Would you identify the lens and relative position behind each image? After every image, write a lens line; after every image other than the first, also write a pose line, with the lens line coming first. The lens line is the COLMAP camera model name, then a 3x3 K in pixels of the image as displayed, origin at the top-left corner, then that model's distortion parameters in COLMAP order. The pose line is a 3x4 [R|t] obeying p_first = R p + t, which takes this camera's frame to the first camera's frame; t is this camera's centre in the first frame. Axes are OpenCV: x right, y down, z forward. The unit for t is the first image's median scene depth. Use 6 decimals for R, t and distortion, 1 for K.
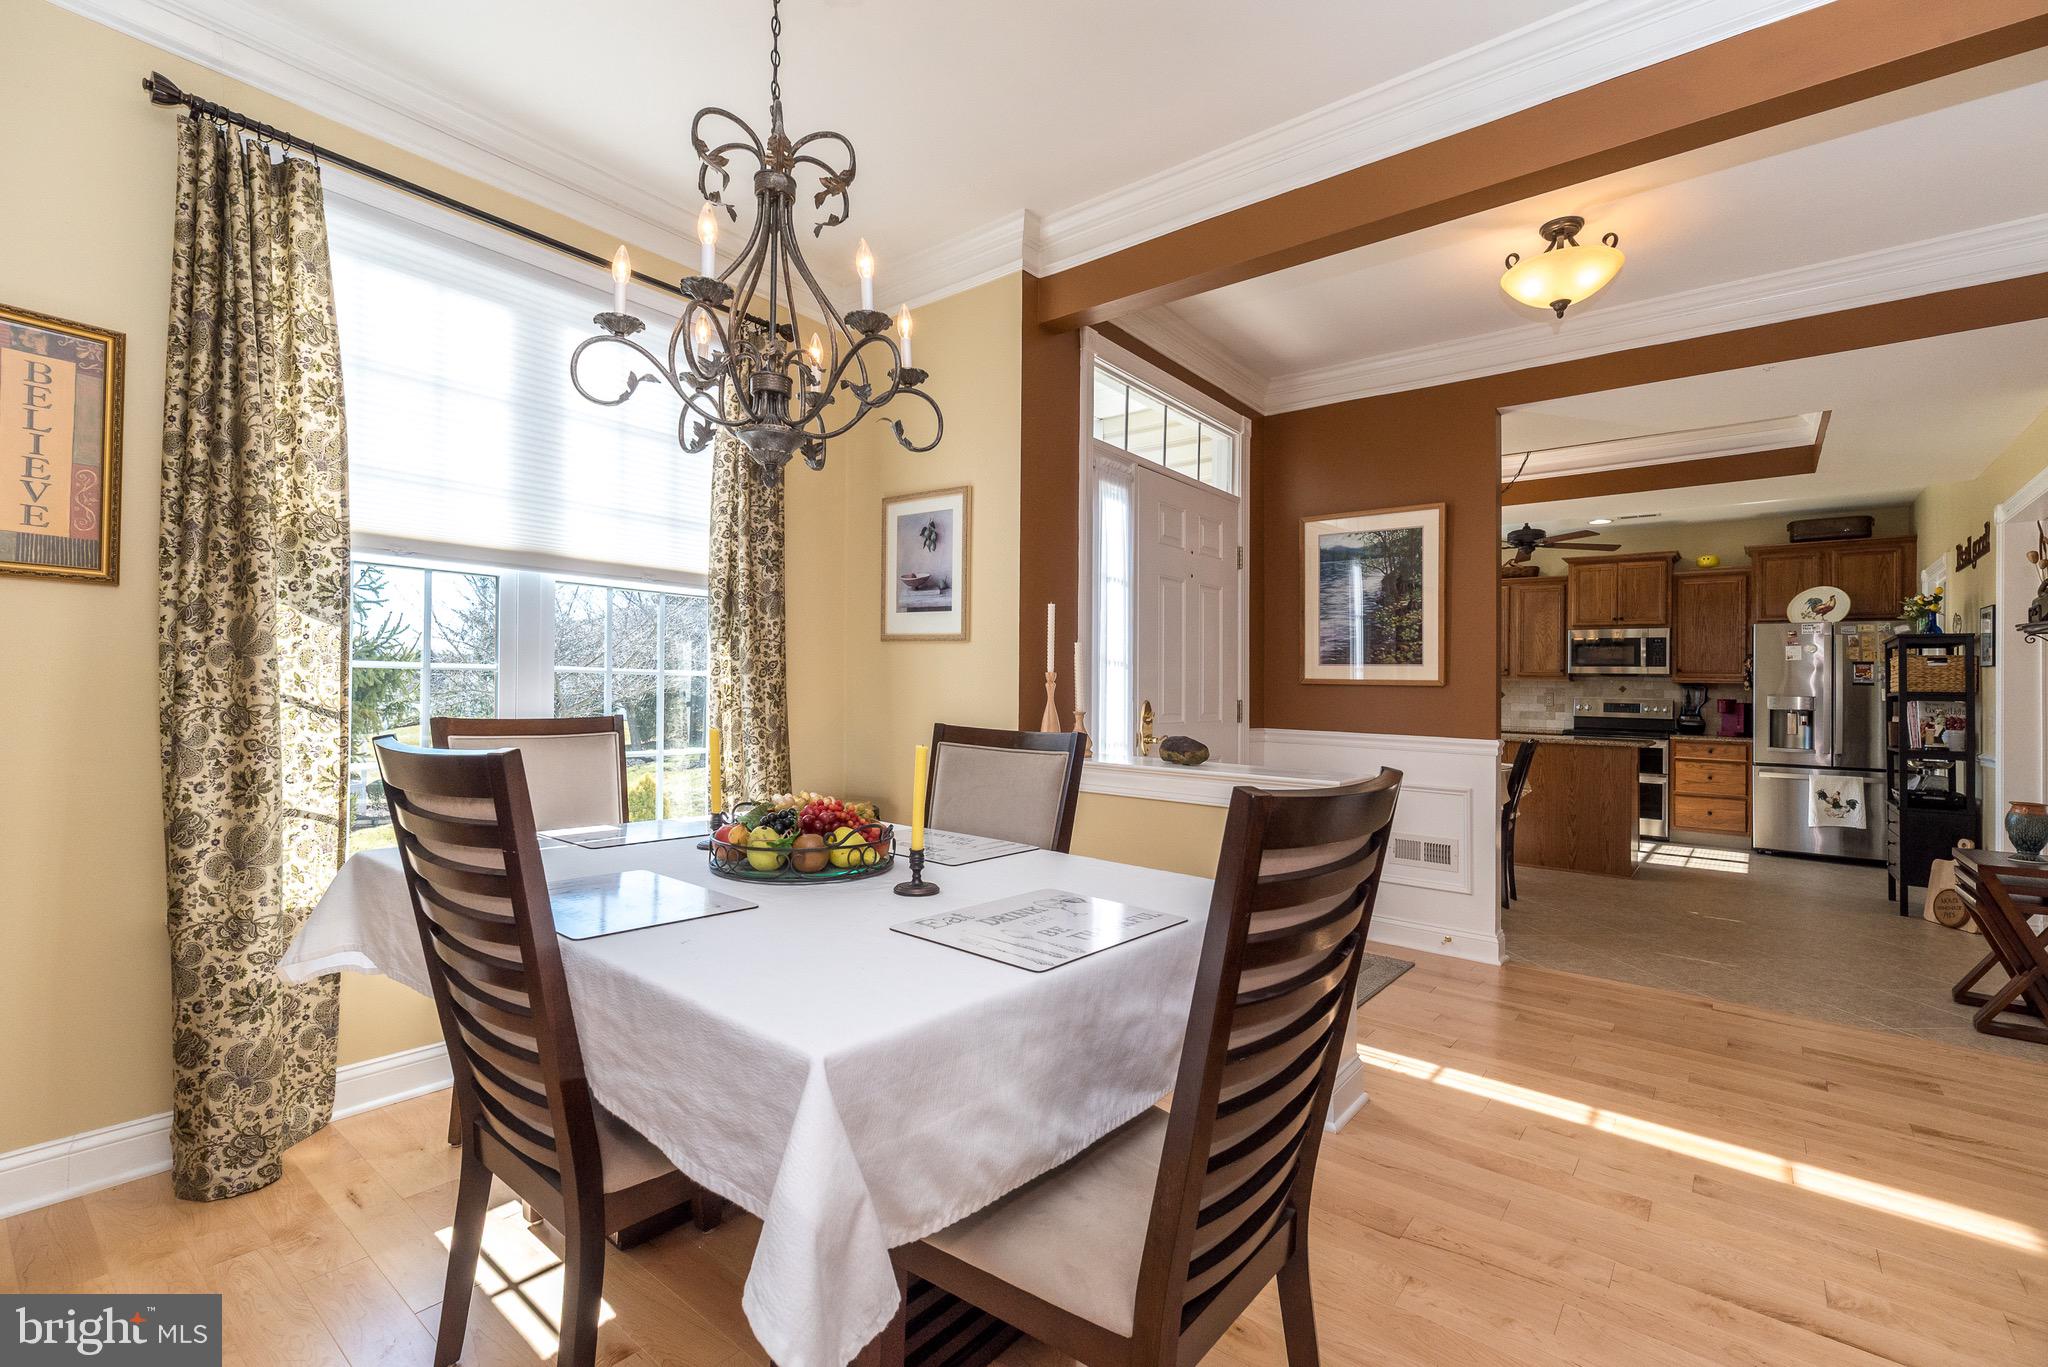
lens RADIAL K [[893.1, 0, 1030.1], [0, 893.1, 670.2], [0, 0, 1]] dist [0.006881, 0.000894]
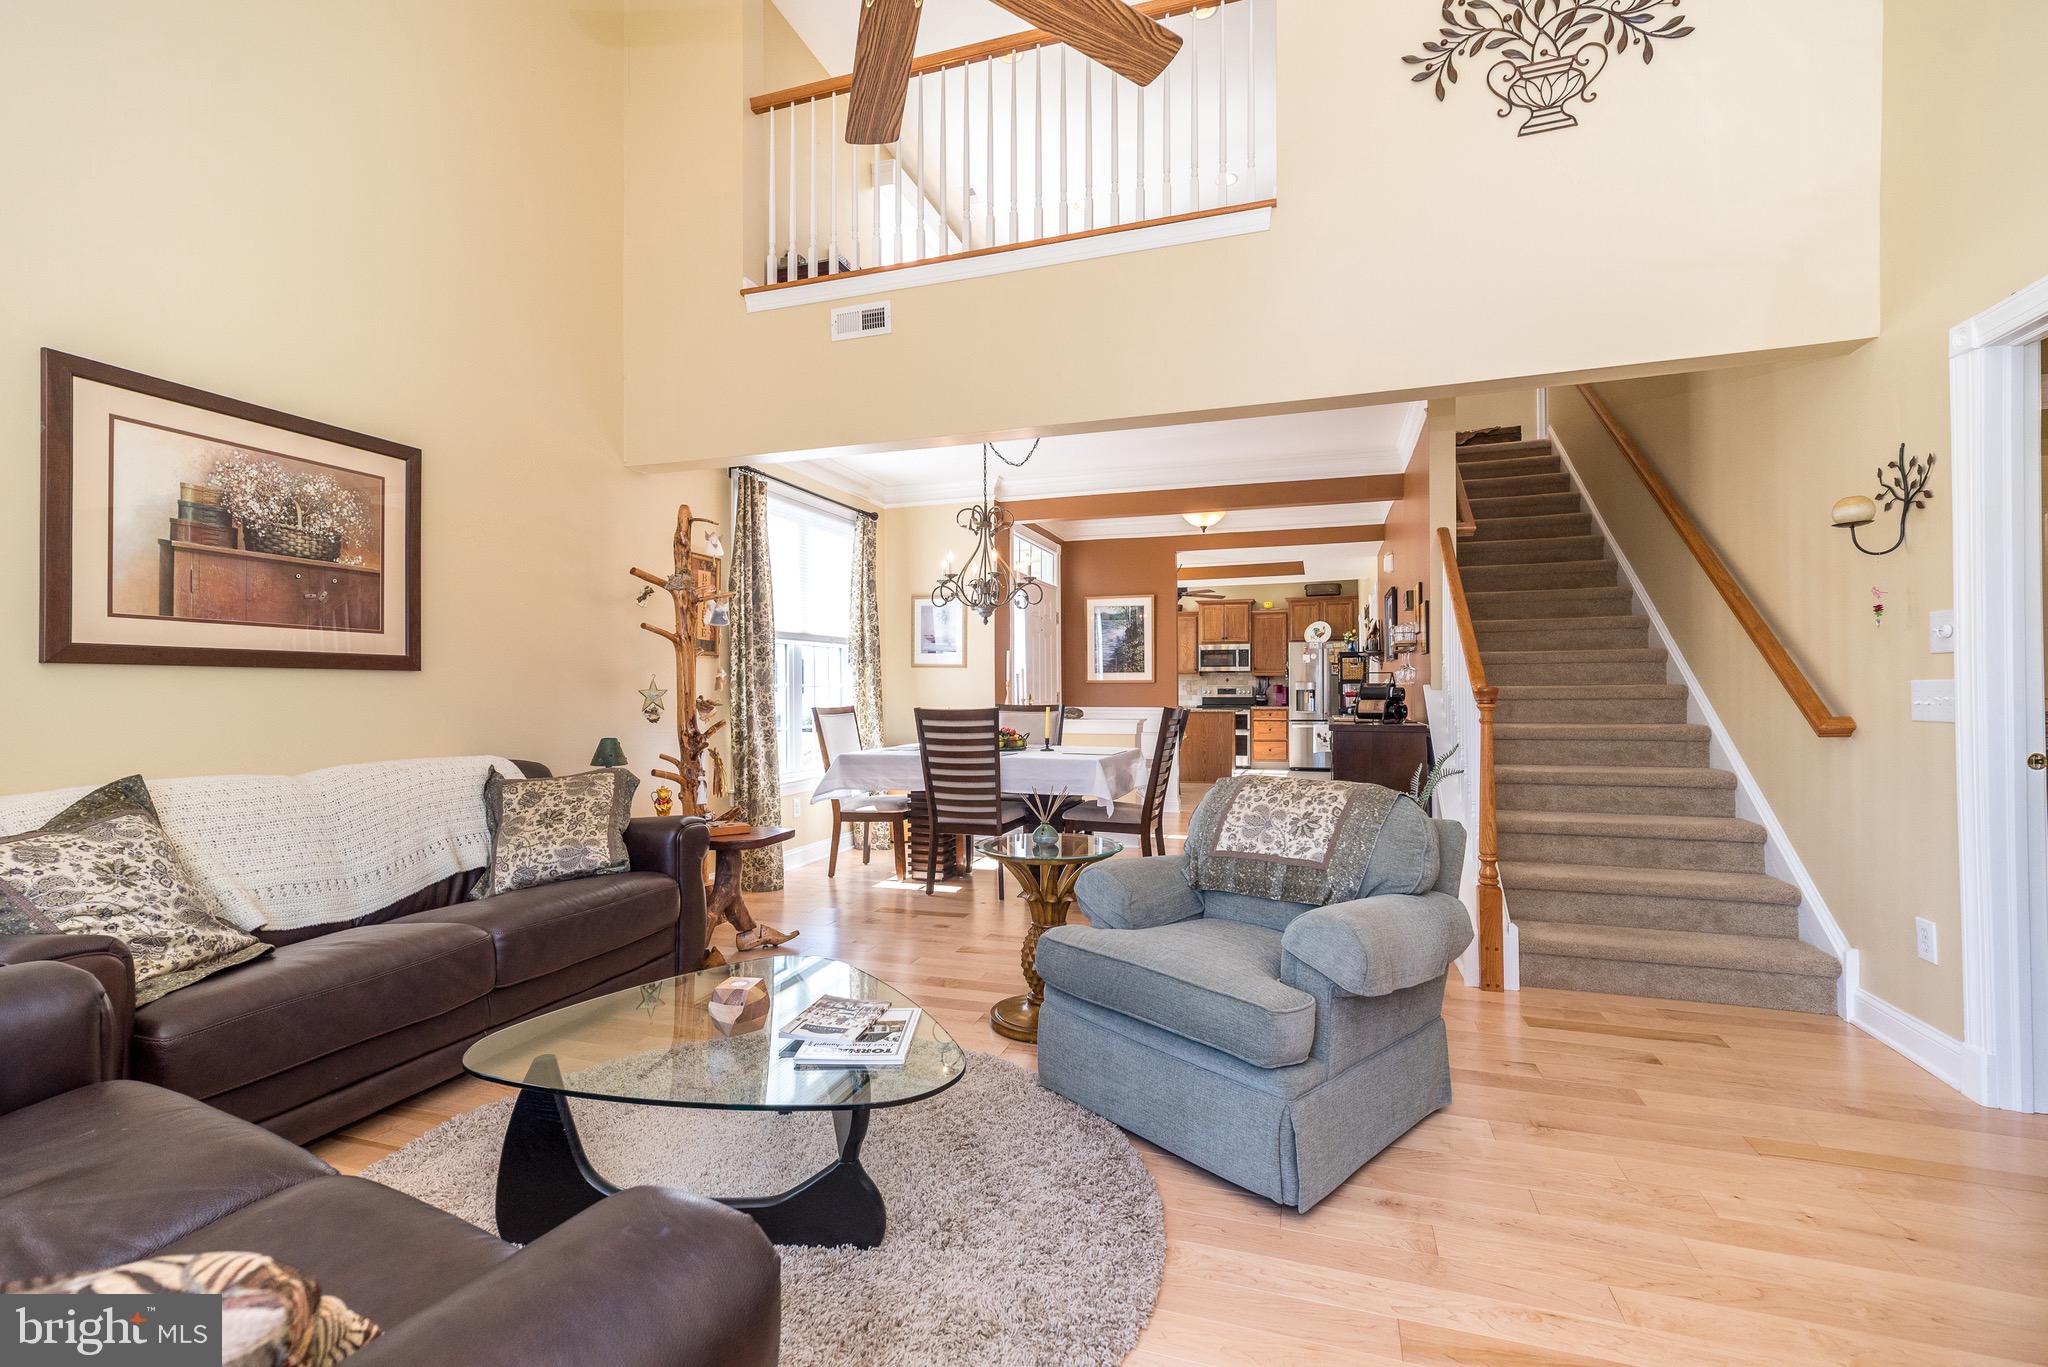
lens RADIAL K [[893.1, 0, 1026.3], [0, 893.1, 695.1], [0, 0, 1]] dist [0.006881, 0.000894]
pose [[0.934386, -0.029395, 0.355047, -0.319732], [0.018296, 0.999234, 0.034579, -0.017739], [-0.355792, -0.025815, 0.934209, -0.482487]]
